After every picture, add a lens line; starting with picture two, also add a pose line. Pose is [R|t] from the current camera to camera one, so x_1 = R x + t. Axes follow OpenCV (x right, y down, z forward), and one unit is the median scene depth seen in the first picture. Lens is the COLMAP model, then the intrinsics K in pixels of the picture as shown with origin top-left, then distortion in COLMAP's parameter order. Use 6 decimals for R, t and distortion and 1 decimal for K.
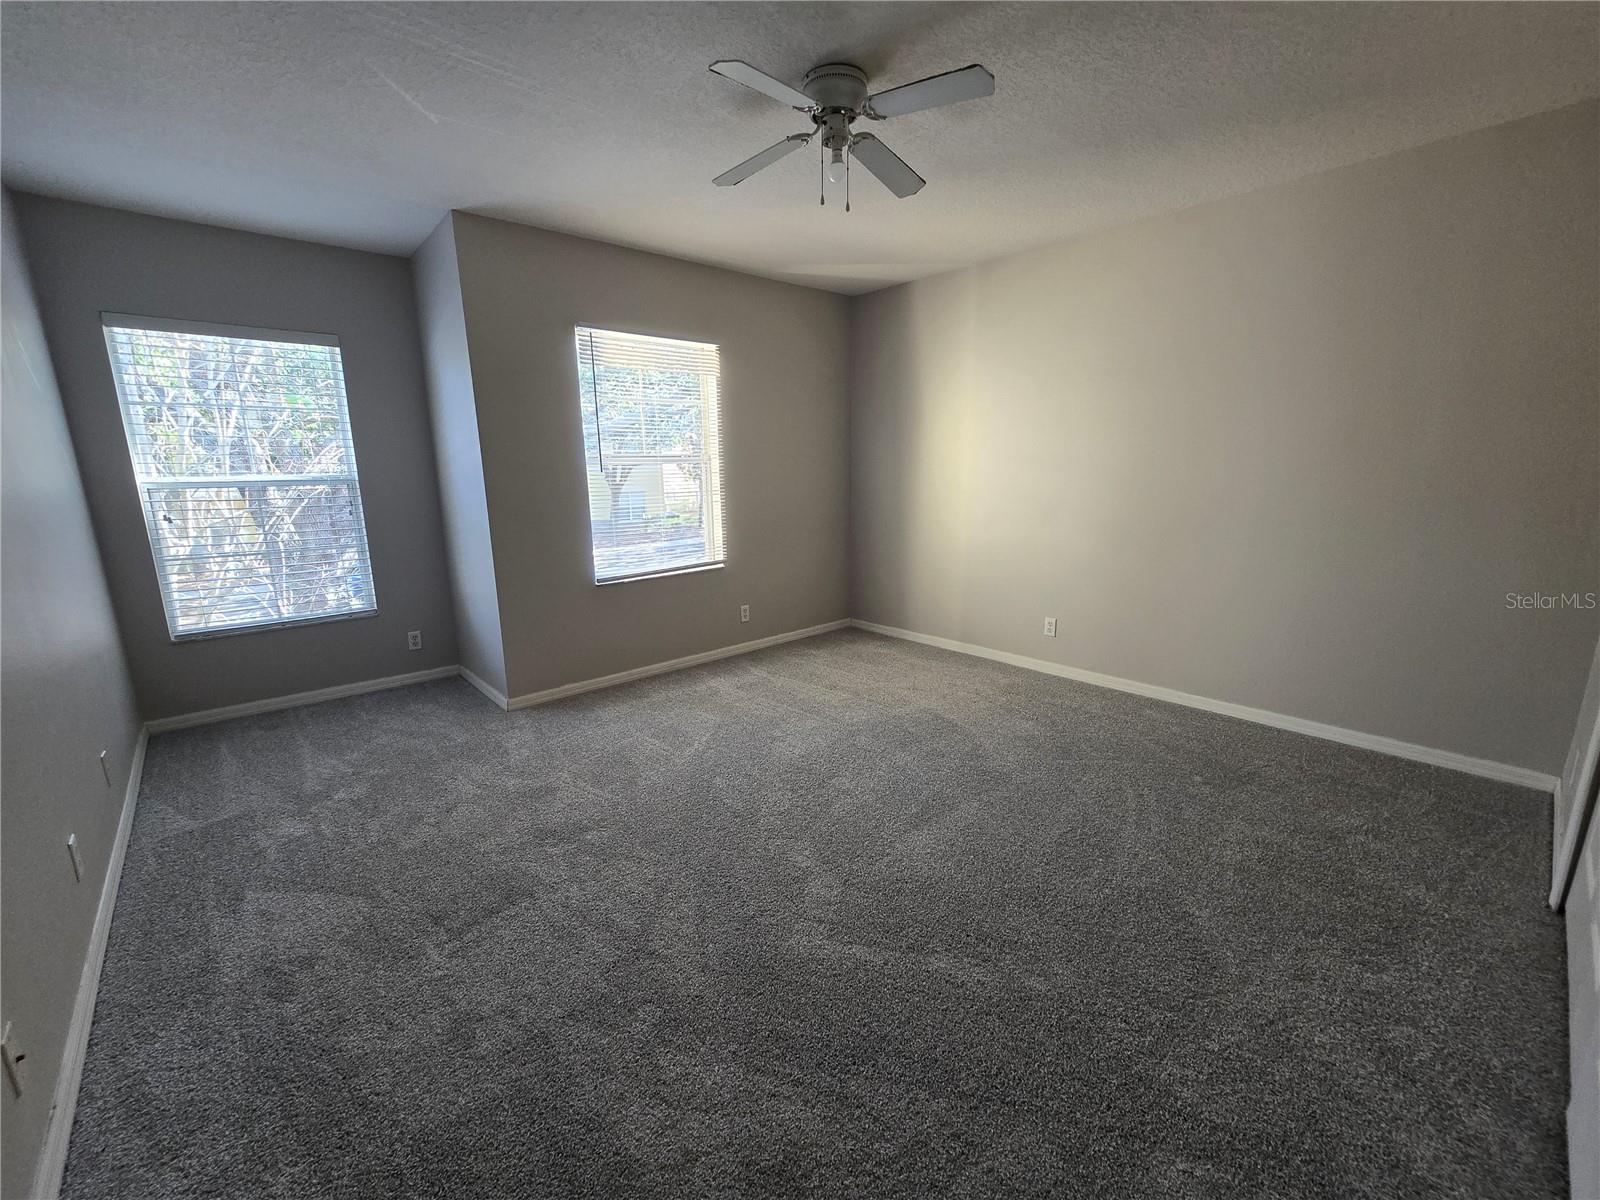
lens RADIAL K [[656.5, 0, 797.4], [0, 656.5, 605.4], [0, 0, 1]] dist [-0.001075, -0.000042]
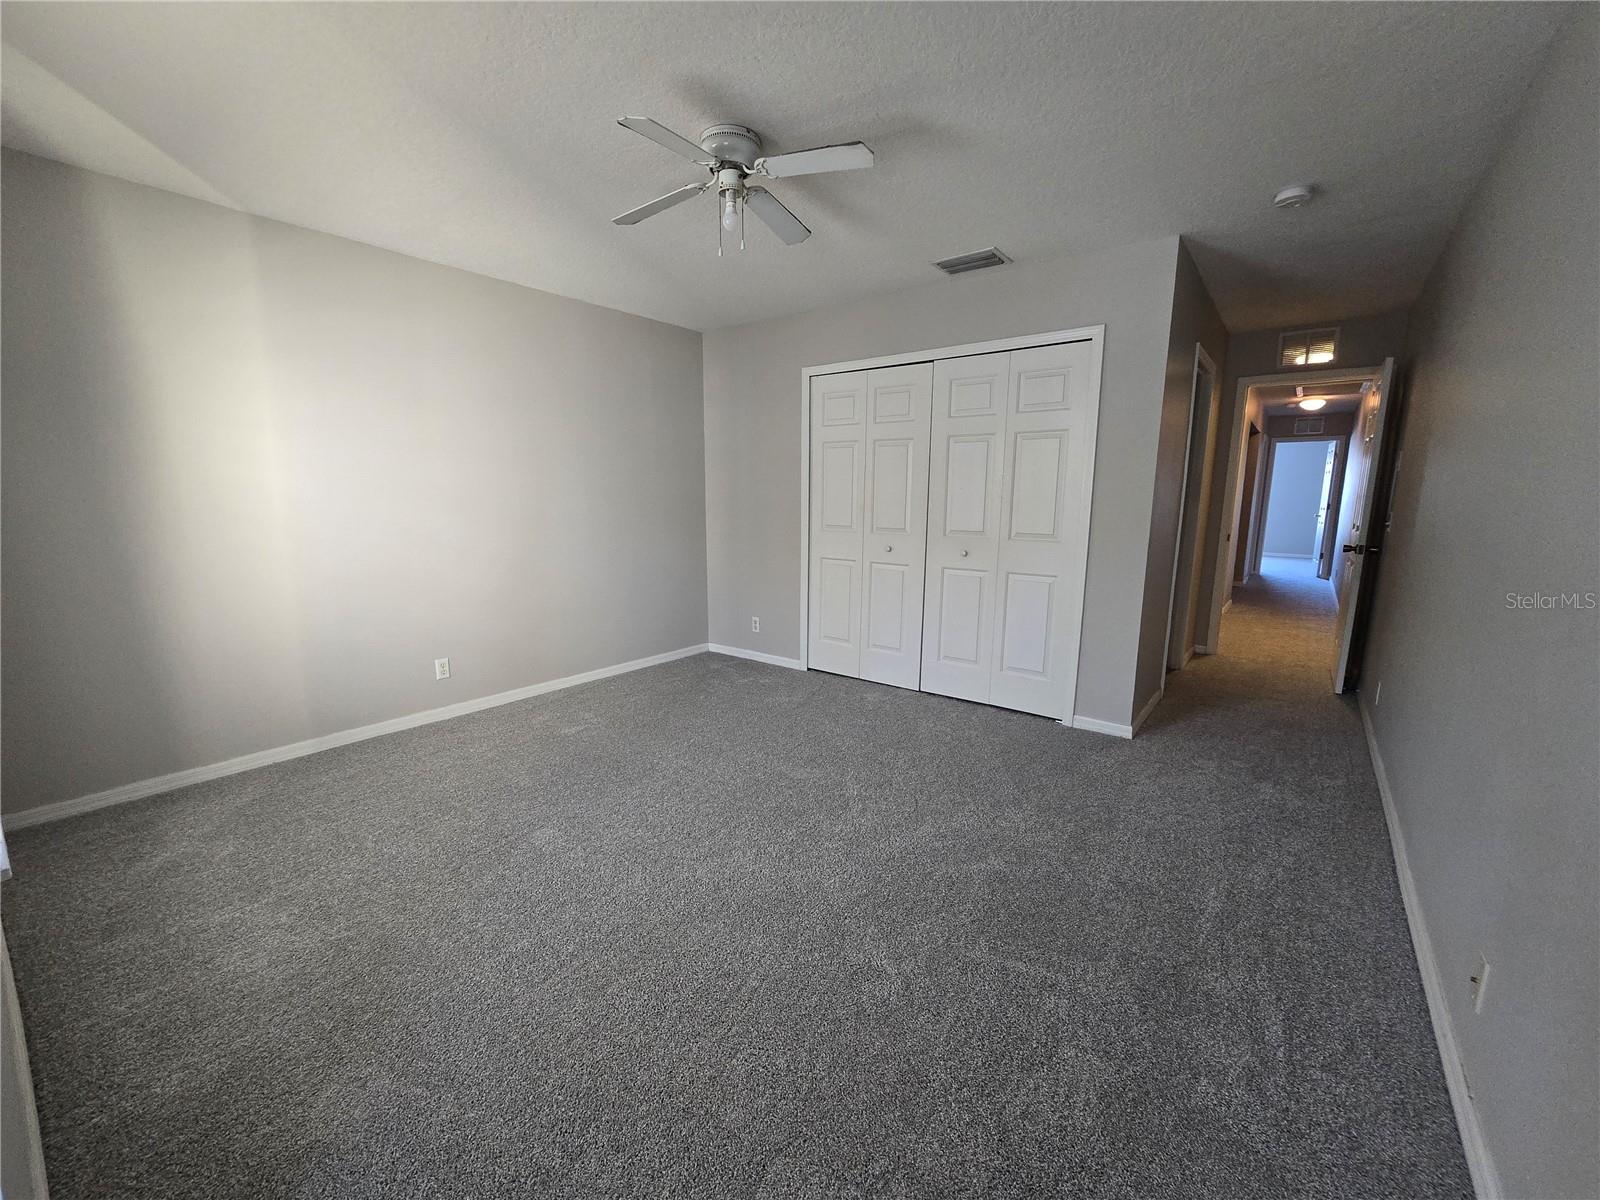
lens RADIAL K [[656.5, 0, 797.5], [0, 656.5, 602.1], [0, 0, 1]] dist [-0.001075, -0.000042]
pose [[-0.179008, -0.152150, 0.972012, -0.541922], [0.204483, 0.960642, 0.188029, -0.118716], [-0.962363, 0.232418, -0.140850, 0.582823]]
